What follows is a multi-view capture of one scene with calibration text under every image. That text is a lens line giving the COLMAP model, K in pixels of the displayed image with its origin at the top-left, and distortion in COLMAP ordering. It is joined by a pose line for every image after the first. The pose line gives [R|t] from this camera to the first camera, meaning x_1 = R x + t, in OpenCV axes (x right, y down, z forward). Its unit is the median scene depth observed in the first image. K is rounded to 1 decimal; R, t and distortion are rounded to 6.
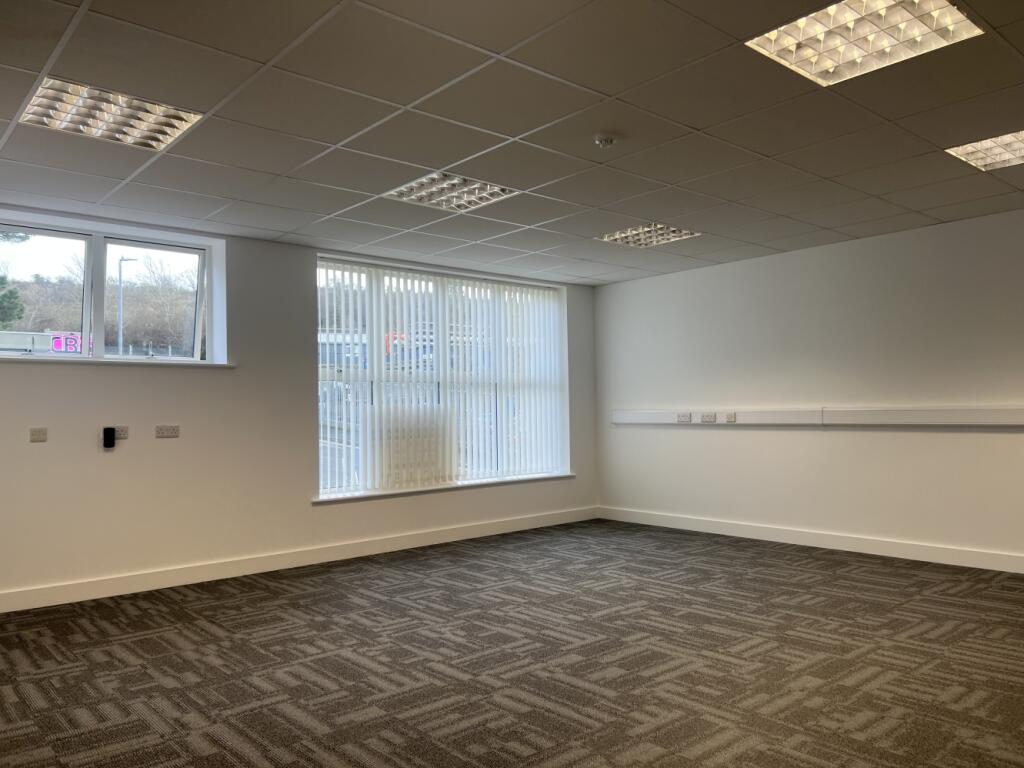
lens RADIAL K [[776.1, 0, 512.9], [0, 776.1, 392.1], [0, 0, 1]] dist [0.046281, -0.039807]
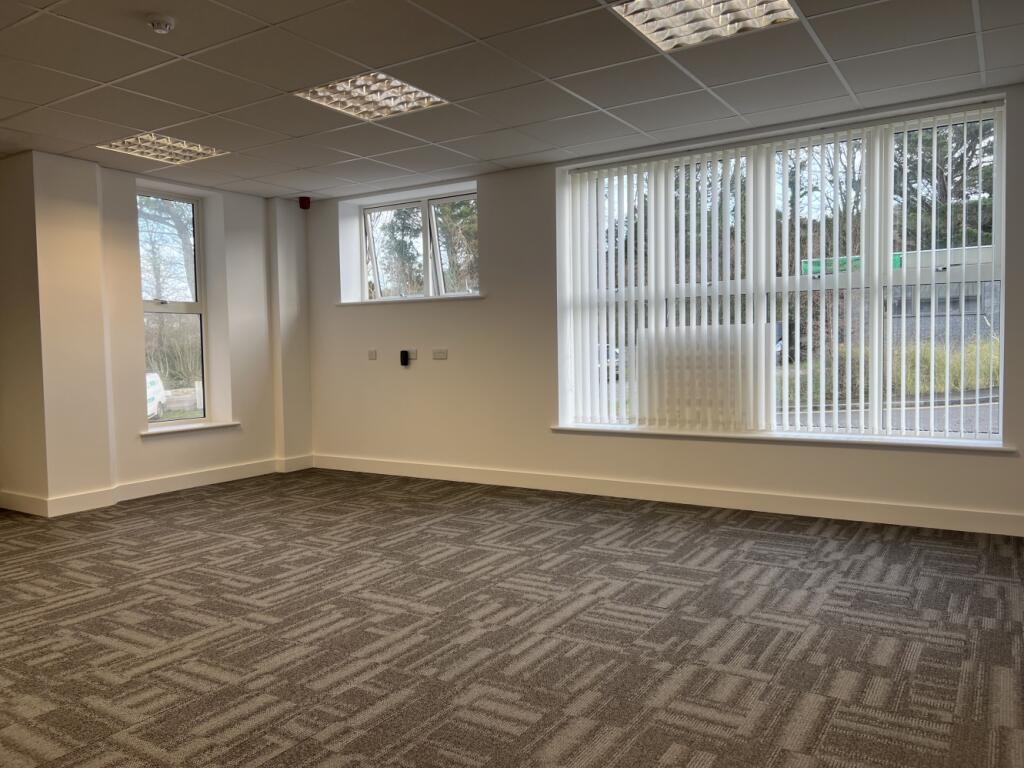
lens RADIAL K [[776.1, 0, 509.0], [0, 776.1, 375.6], [0, 0, 1]] dist [0.046281, -0.039807]
pose [[0.269452, 0.044320, -0.961994, 0.970451], [0.036834, 0.997735, 0.056284, 0.025084], [0.962309, -0.050599, 0.267209, 1.012512]]
